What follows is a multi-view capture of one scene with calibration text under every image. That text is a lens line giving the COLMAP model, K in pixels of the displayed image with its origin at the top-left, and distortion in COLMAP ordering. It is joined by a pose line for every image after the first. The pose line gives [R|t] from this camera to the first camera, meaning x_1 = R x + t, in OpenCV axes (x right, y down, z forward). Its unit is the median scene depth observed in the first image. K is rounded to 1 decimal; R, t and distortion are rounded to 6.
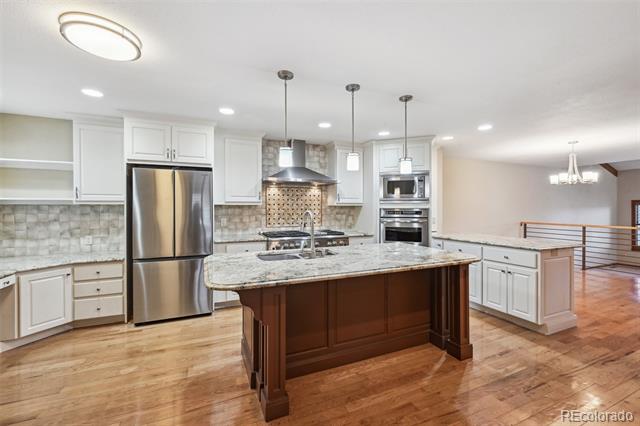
lens RADIAL K [[265.8, 0, 318.0], [0, 265.8, 210.0], [0, 0, 1]] dist [0.003642, 0.000534]
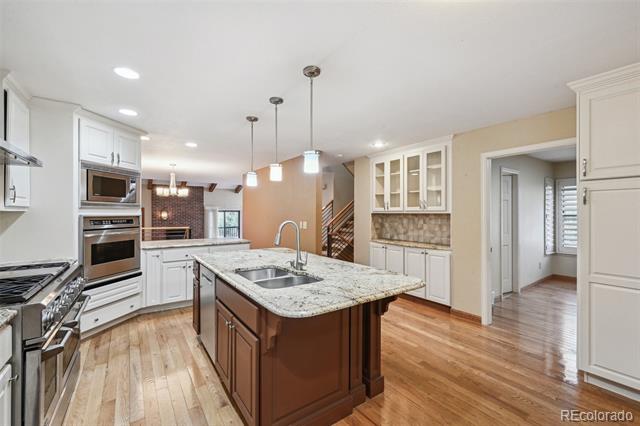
lens RADIAL K [[265.8, 0, 319.4], [0, 265.8, 212.3], [0, 0, 1]] dist [0.003642, 0.000534]
pose [[-0.214657, 0.004276, 0.976680, -0.536081], [0.006357, 0.999975, -0.002981, -0.011711], [-0.976669, 0.005569, -0.214679, 0.631773]]
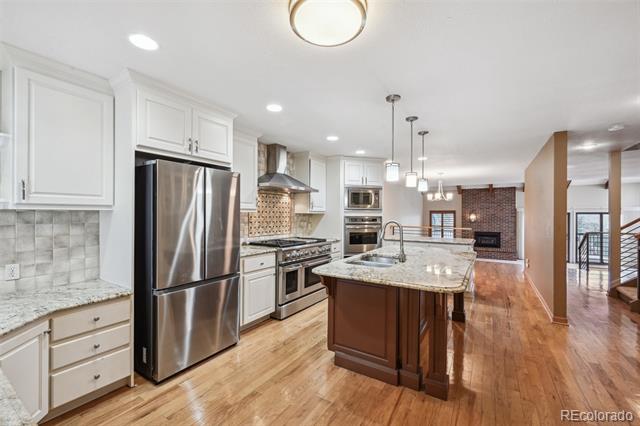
lens RADIAL K [[265.8, 0, 317.1], [0, 265.8, 214.6], [0, 0, 1]] dist [0.003642, 0.000534]
pose [[0.832169, 0.006033, 0.554489, -0.529366], [-0.004650, 0.999982, -0.003902, -0.008854], [-0.554503, 0.000669, 0.832182, 0.133280]]
